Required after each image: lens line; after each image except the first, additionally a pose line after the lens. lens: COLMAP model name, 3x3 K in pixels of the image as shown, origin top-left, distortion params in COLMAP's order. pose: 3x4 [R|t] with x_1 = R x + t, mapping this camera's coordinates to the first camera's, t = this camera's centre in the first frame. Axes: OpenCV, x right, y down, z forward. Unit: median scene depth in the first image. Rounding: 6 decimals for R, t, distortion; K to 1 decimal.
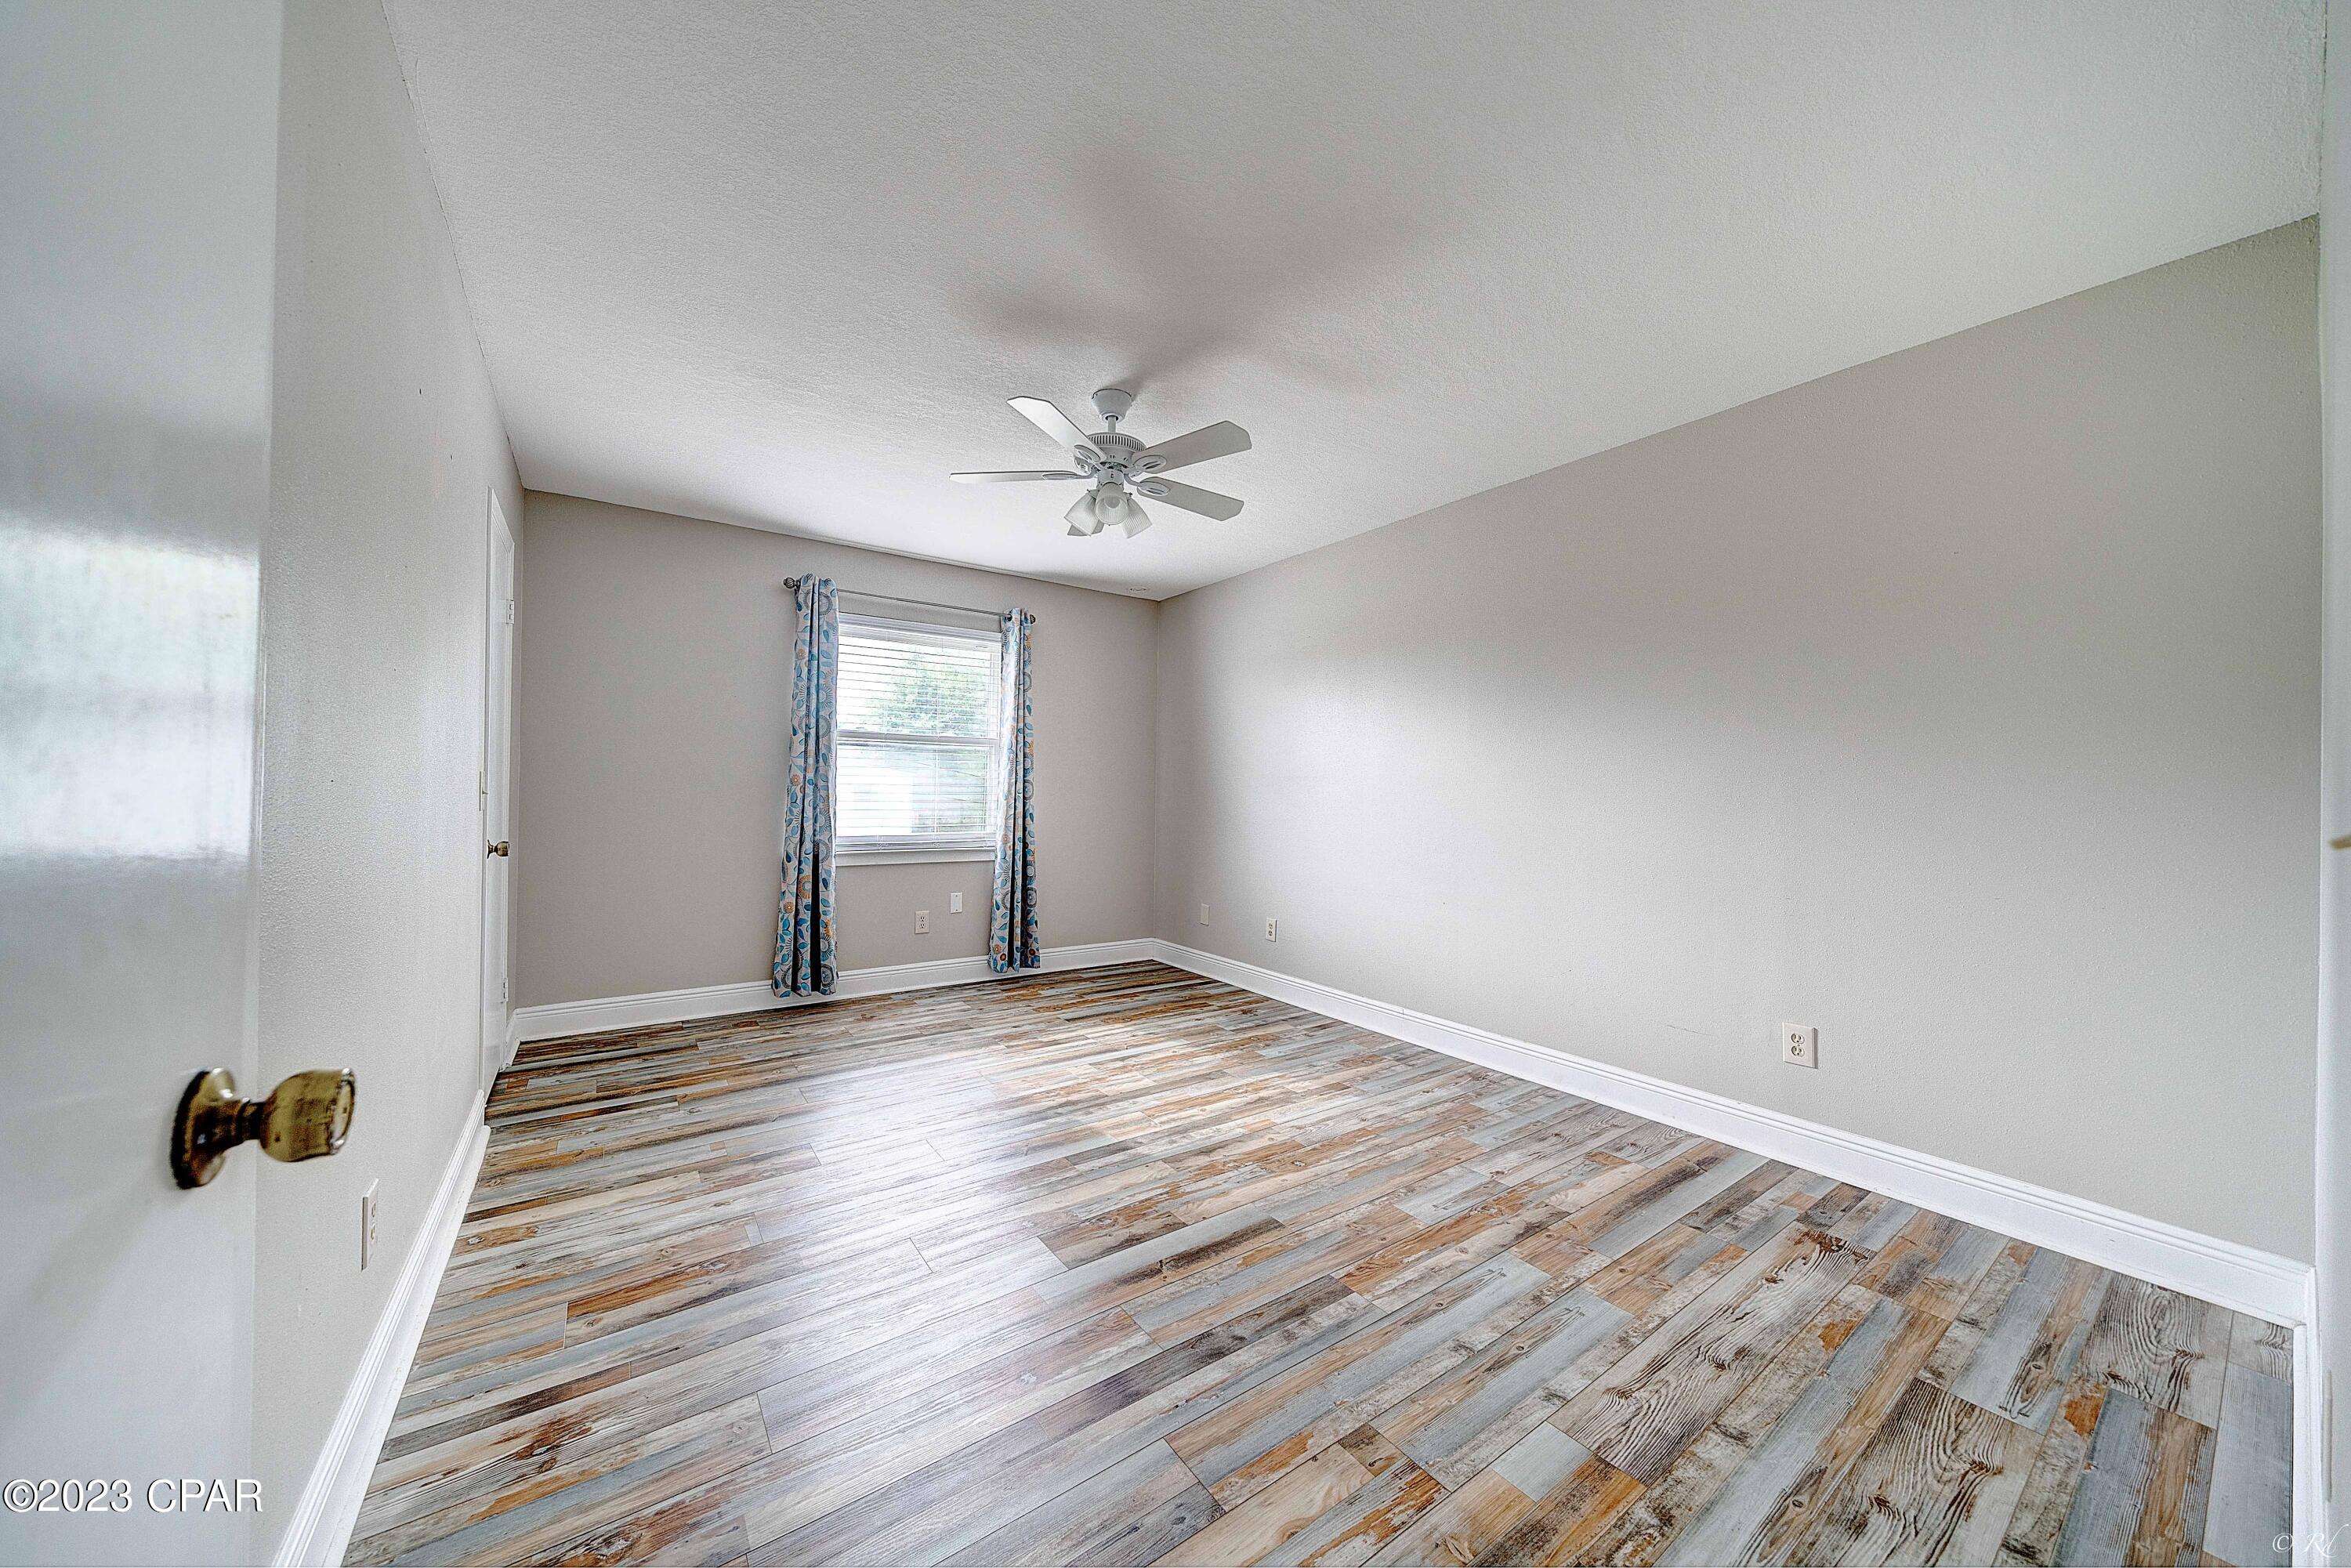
lens RADIAL K [[798.4, 0, 1175.5], [0, 798.4, 784.0], [0, 0, 1]] dist [-0.008145, -0.000060]
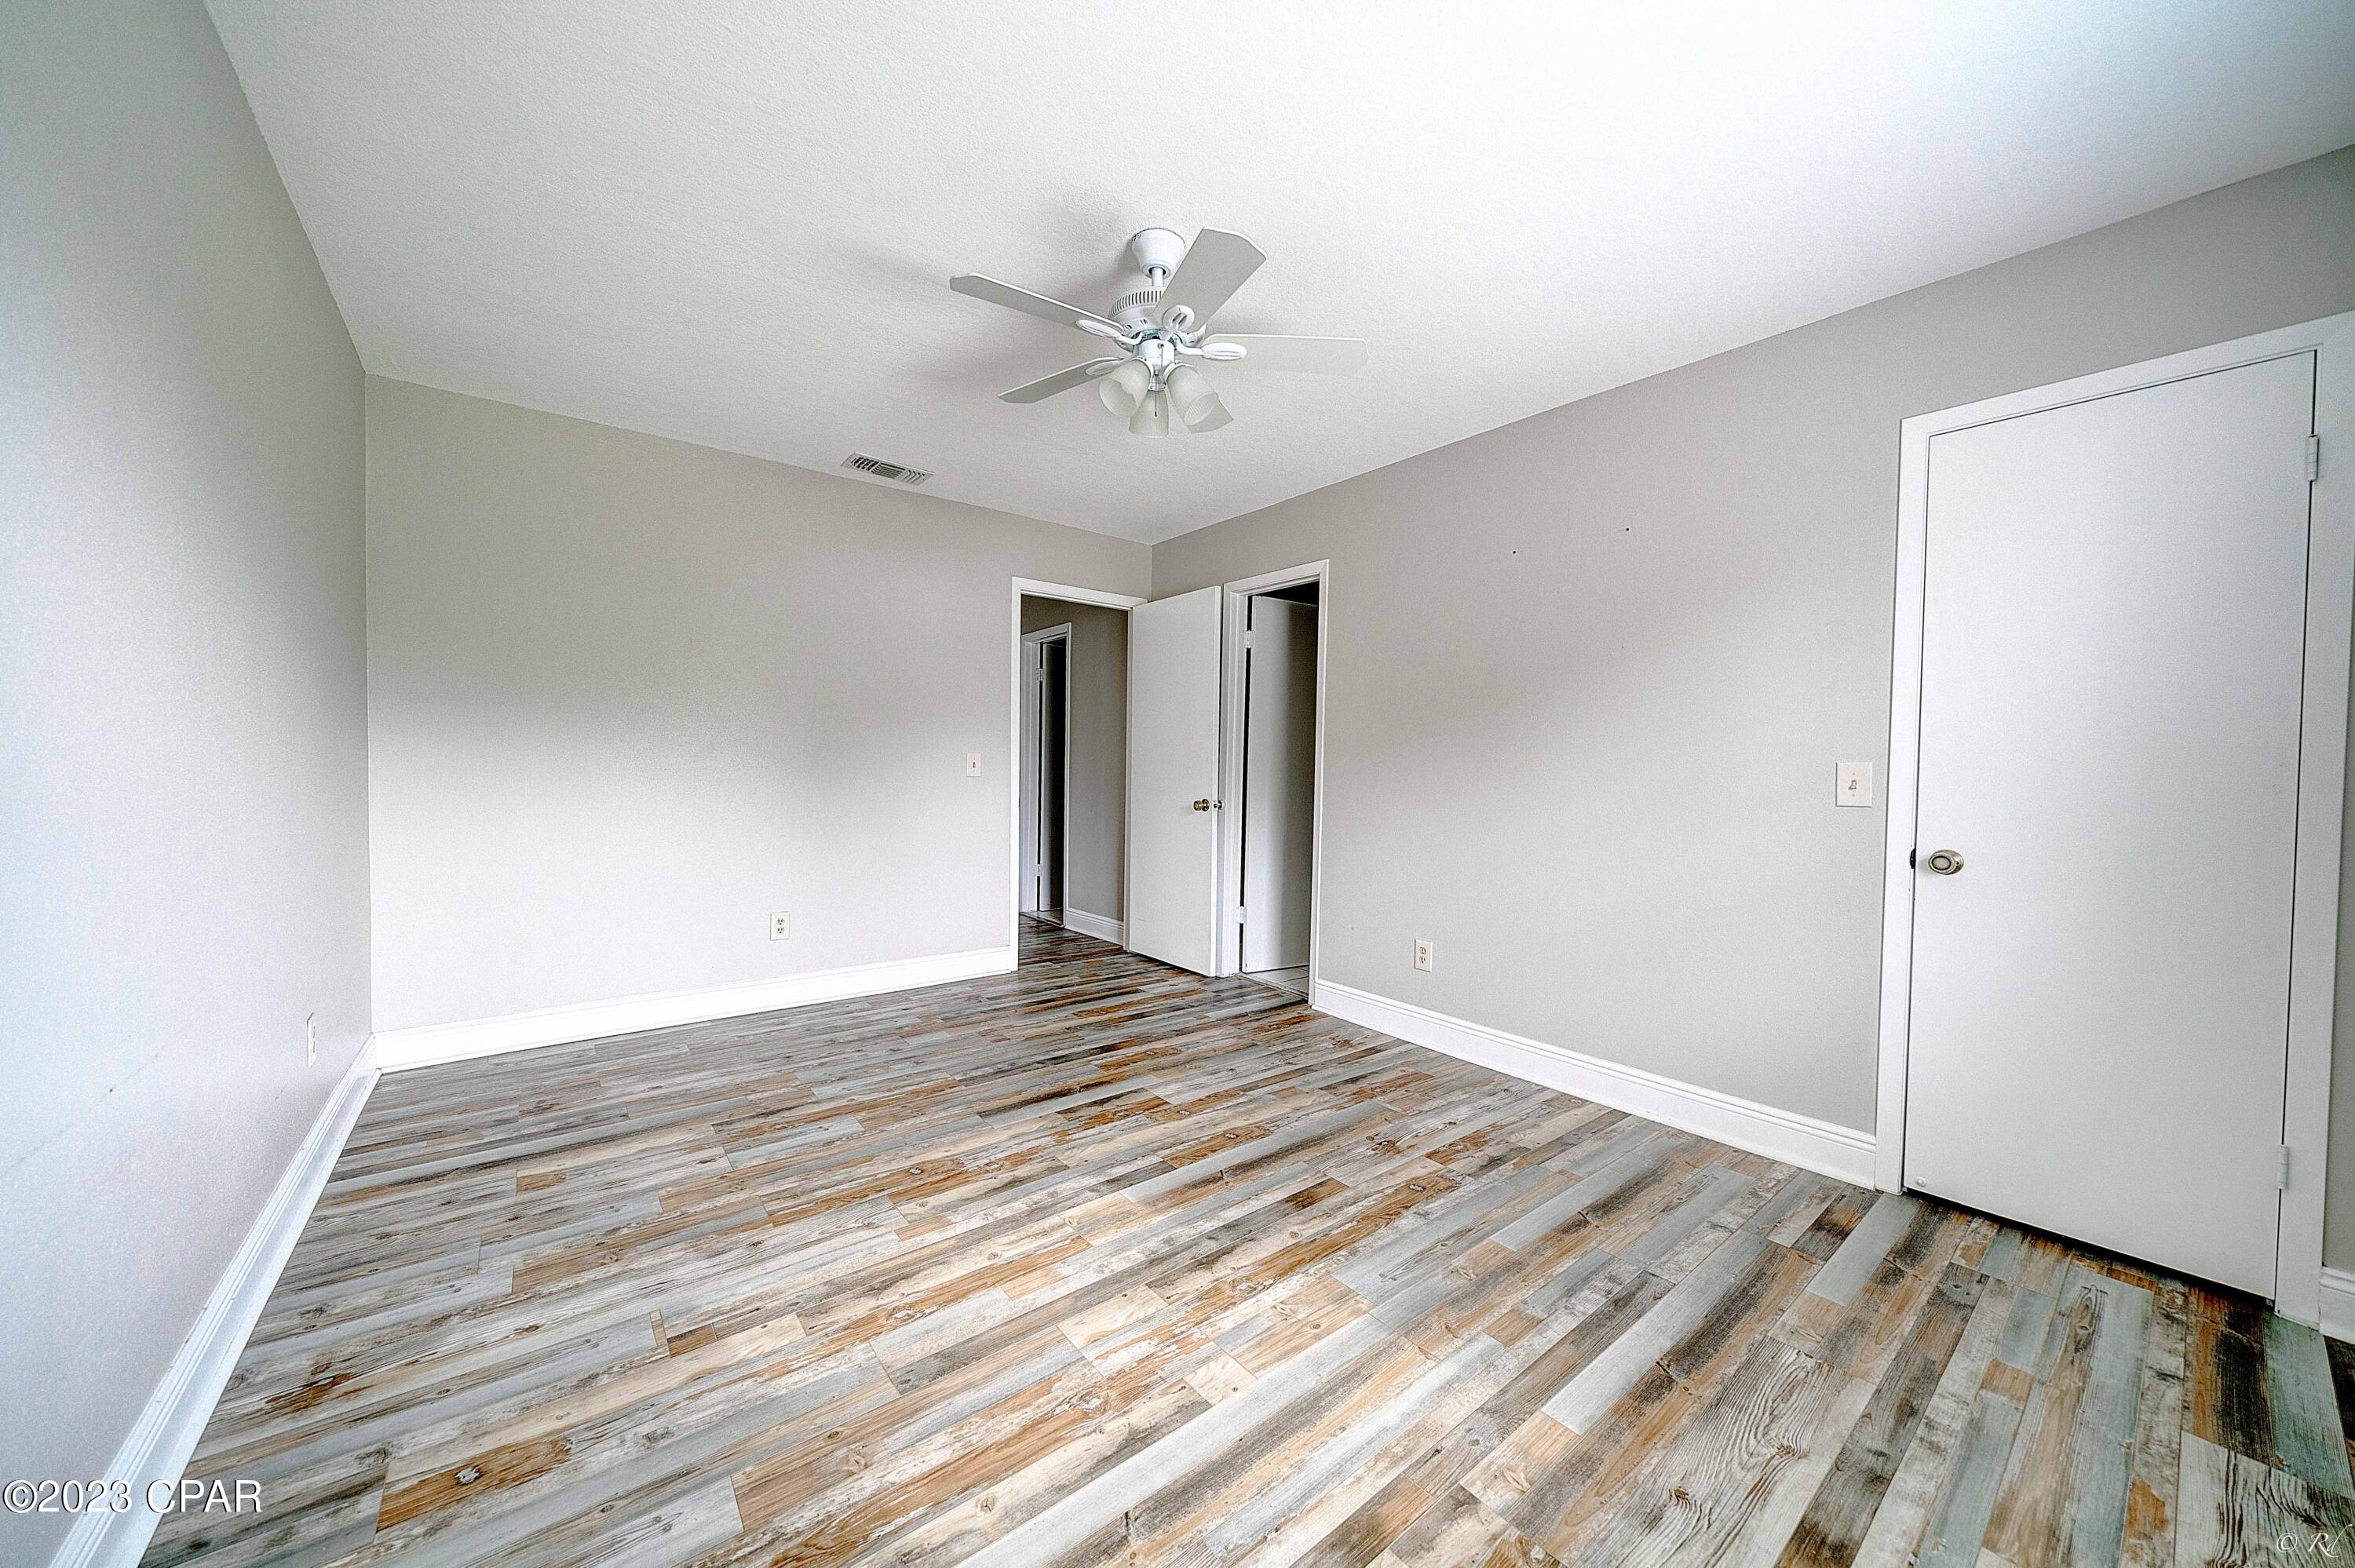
lens RADIAL K [[799.7, 0, 1177.5], [0, 799.7, 784.0], [0, 0, 1]] dist [-0.008145, -0.000060]
pose [[-0.998223, -0.029385, -0.051840, -0.077590], [-0.029910, 0.999508, 0.009394, 0.022137], [0.051538, 0.010928, -0.998611, 1.851213]]
